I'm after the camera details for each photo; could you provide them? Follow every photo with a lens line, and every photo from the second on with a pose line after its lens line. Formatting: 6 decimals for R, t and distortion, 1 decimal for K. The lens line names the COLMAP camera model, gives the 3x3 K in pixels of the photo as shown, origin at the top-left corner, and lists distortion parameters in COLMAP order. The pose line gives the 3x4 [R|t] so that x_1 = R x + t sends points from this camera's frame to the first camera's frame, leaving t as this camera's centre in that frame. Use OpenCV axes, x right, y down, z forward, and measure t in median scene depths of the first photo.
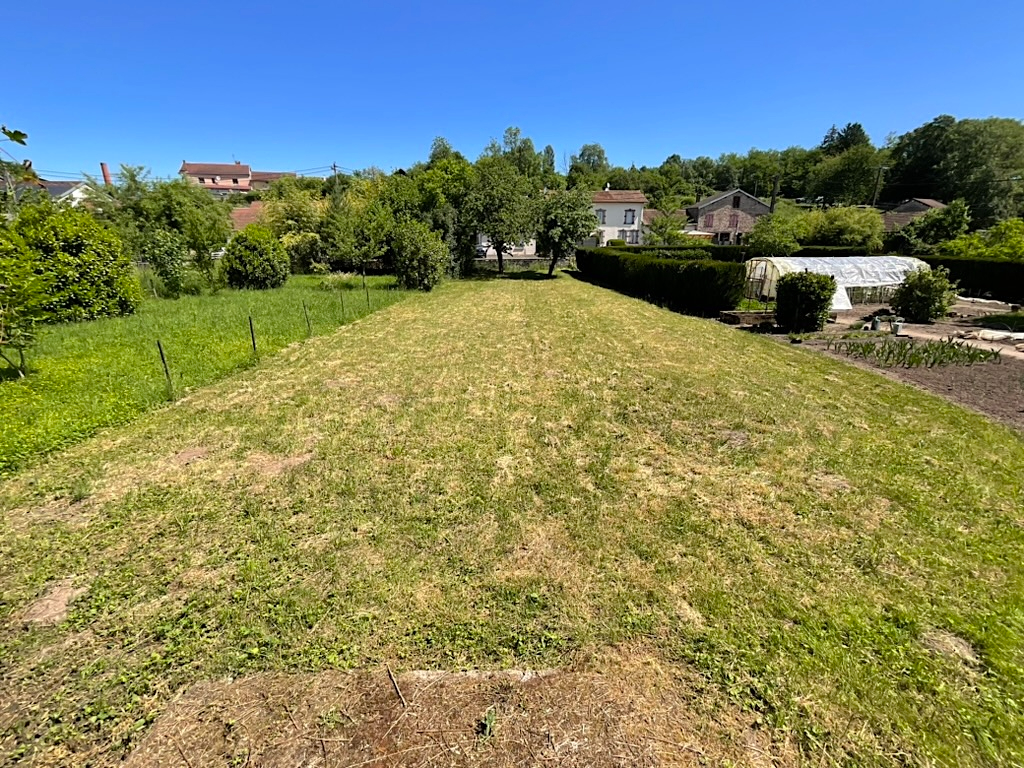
lens RADIAL K [[423.4, 0, 512.0], [0, 423.4, 384.0], [0, 0, 1]] dist [0.000303, 0.000048]
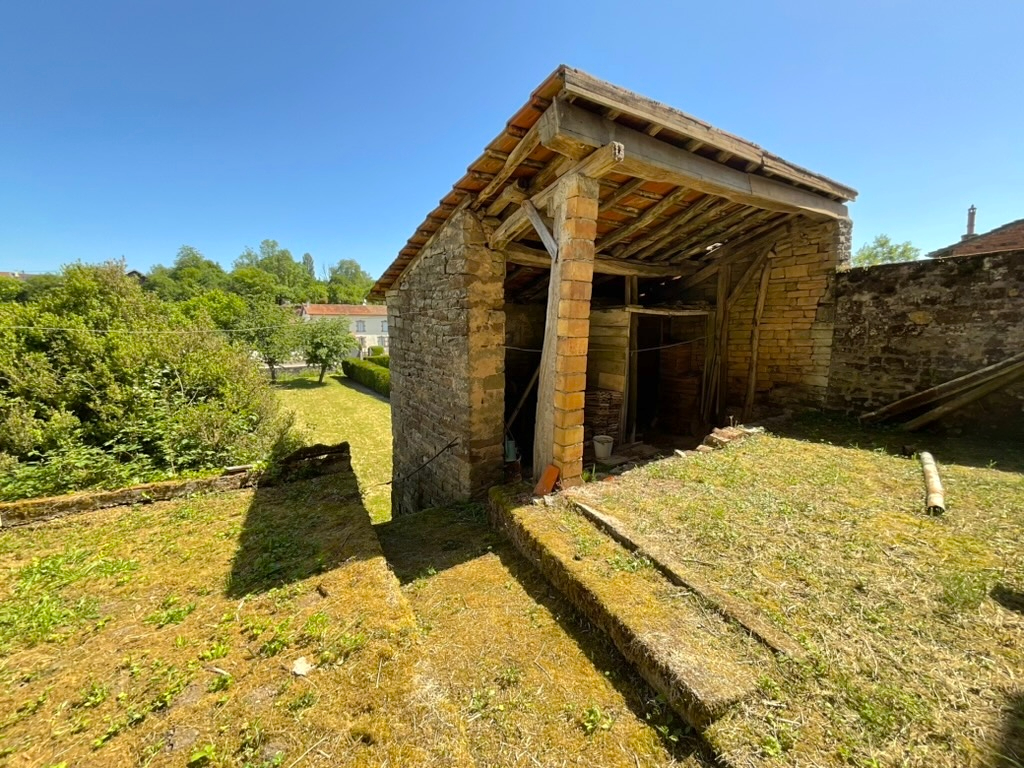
lens RADIAL K [[417.6, 0, 515.0], [0, 417.6, 386.7], [0, 0, 1]] dist [-0.027423, 0.018797]
pose [[0.862130, -0.065199, 0.502475, -0.018324], [0.155478, 0.977886, -0.139877, 0.005678], [-0.482244, 0.198716, 0.853202, -0.184603]]
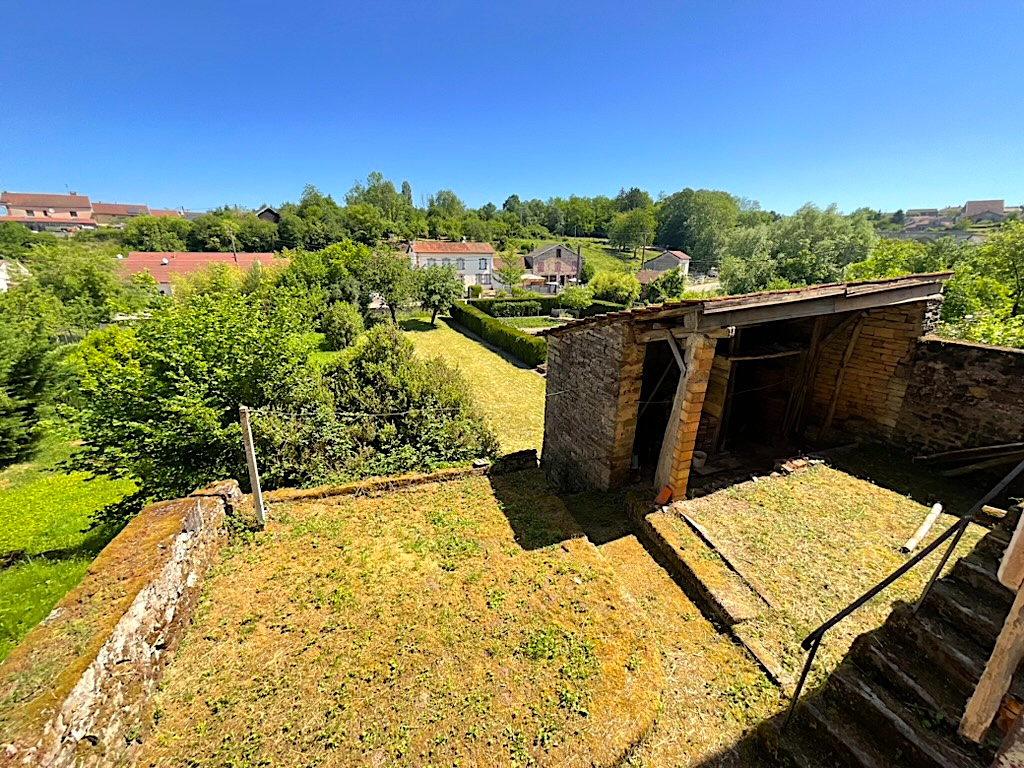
lens RADIAL K [[423.4, 0, 512.0], [0, 423.4, 384.0], [0, 0, 1]] dist [0.000303, 0.000048]
pose [[0.947333, -0.080375, 0.310001, -0.066427], [0.083287, 0.996518, 0.003854, -0.031667], [-0.309232, 0.022168, 0.950728, -0.239419]]
